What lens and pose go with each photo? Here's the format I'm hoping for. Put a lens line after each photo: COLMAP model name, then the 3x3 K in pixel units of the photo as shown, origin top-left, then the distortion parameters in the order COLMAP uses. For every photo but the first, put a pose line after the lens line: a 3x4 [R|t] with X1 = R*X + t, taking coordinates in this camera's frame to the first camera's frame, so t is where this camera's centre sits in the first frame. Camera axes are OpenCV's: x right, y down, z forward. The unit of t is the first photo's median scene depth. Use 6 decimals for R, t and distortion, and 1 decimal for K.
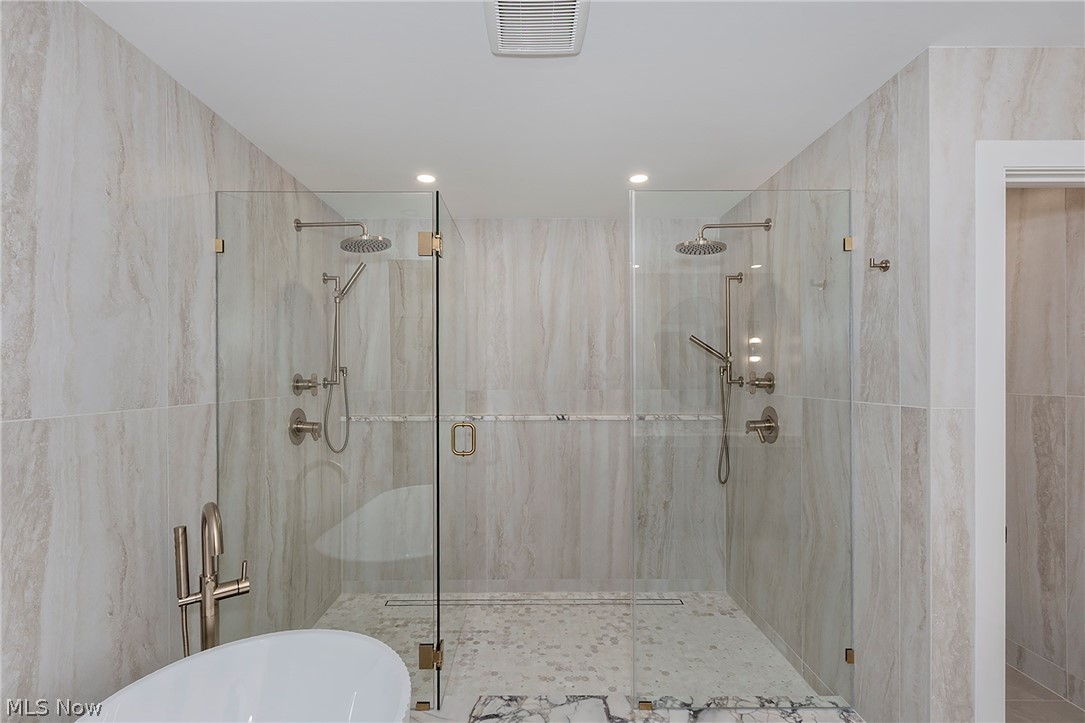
lens RADIAL K [[483.9, 0, 539.8], [0, 483.9, 373.1], [0, 0, 1]] dist [0.008312, -0.003624]
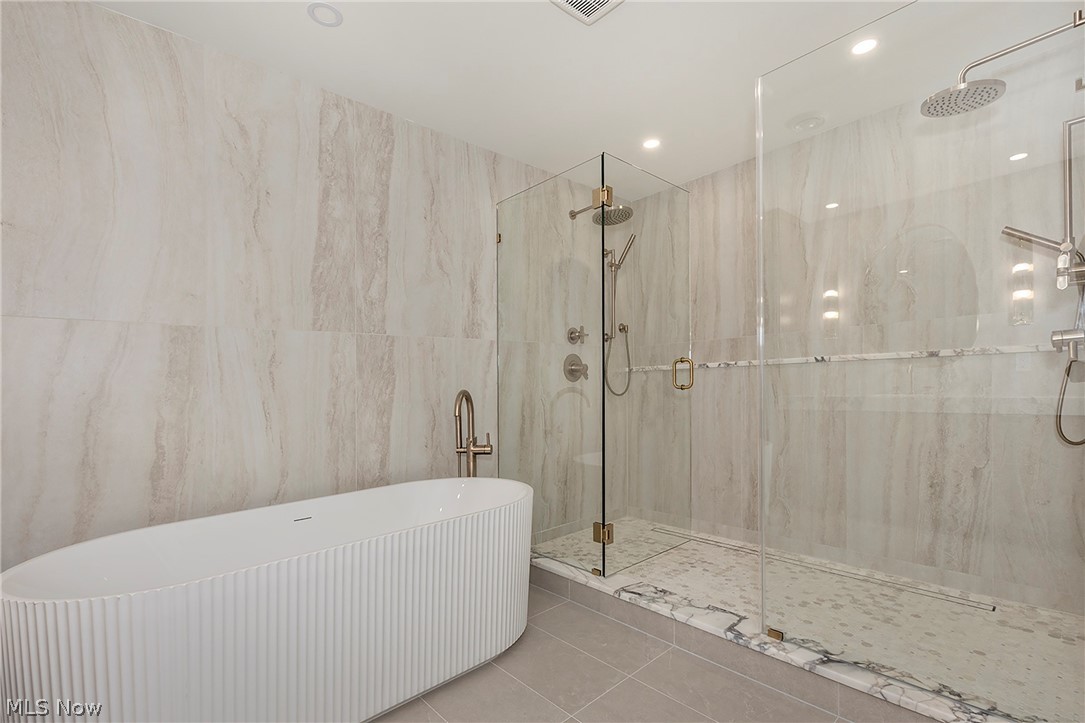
lens RADIAL K [[490.3, 0, 533.0], [0, 490.3, 365.6], [0, 0, 1]] dist [-0.003681, -0.000480]
pose [[0.669252, -0.029927, -0.742432, 0.420482], [0.022397, 0.999547, -0.020102, 0.132224], [0.742698, -0.003175, 0.669619, 0.037901]]
